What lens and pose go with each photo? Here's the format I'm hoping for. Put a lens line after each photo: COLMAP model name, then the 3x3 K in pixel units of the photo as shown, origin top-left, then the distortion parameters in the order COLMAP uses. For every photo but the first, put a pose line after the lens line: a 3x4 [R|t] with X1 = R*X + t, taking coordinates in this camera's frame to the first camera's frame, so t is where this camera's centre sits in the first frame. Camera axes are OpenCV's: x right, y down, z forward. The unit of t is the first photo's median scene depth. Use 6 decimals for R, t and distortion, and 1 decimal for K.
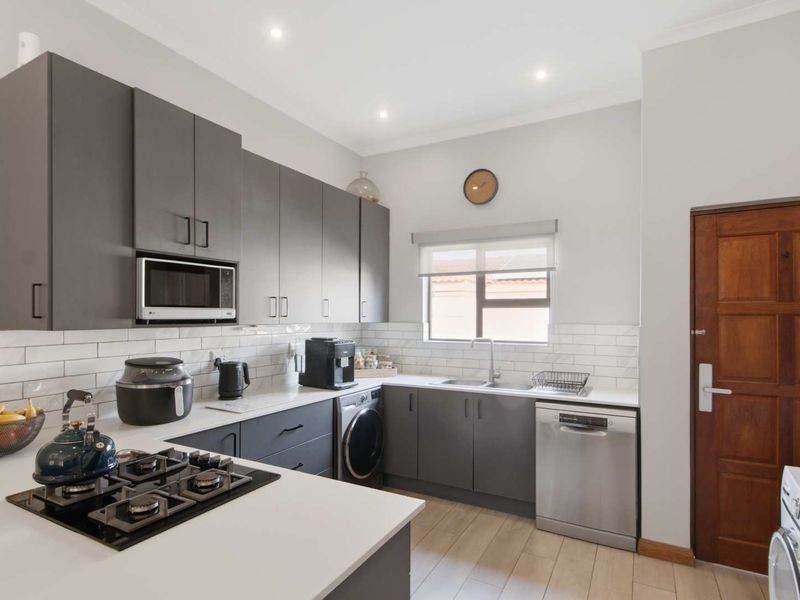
lens RADIAL K [[449.0, 0, 396.3], [0, 449.0, 314.2], [0, 0, 1]] dist [-0.000106, -0.000203]
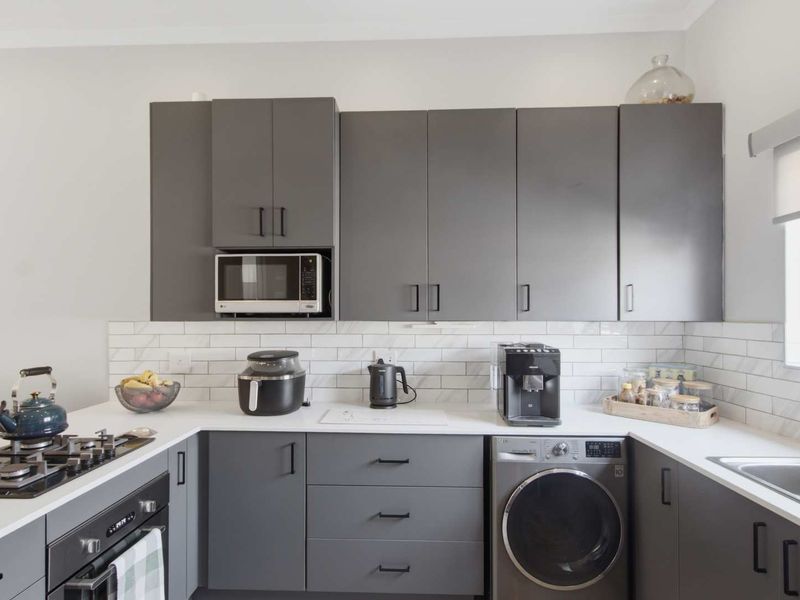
lens RADIAL K [[449.0, 0, 396.3], [0, 449.0, 314.2], [0, 0, 1]] dist [-0.000106, -0.000203]
pose [[0.452663, -0.008653, -0.891640, 0.409764], [0.002861, 0.999962, -0.008253, 0.018137], [0.891677, 0.001185, 0.452671, 0.637477]]
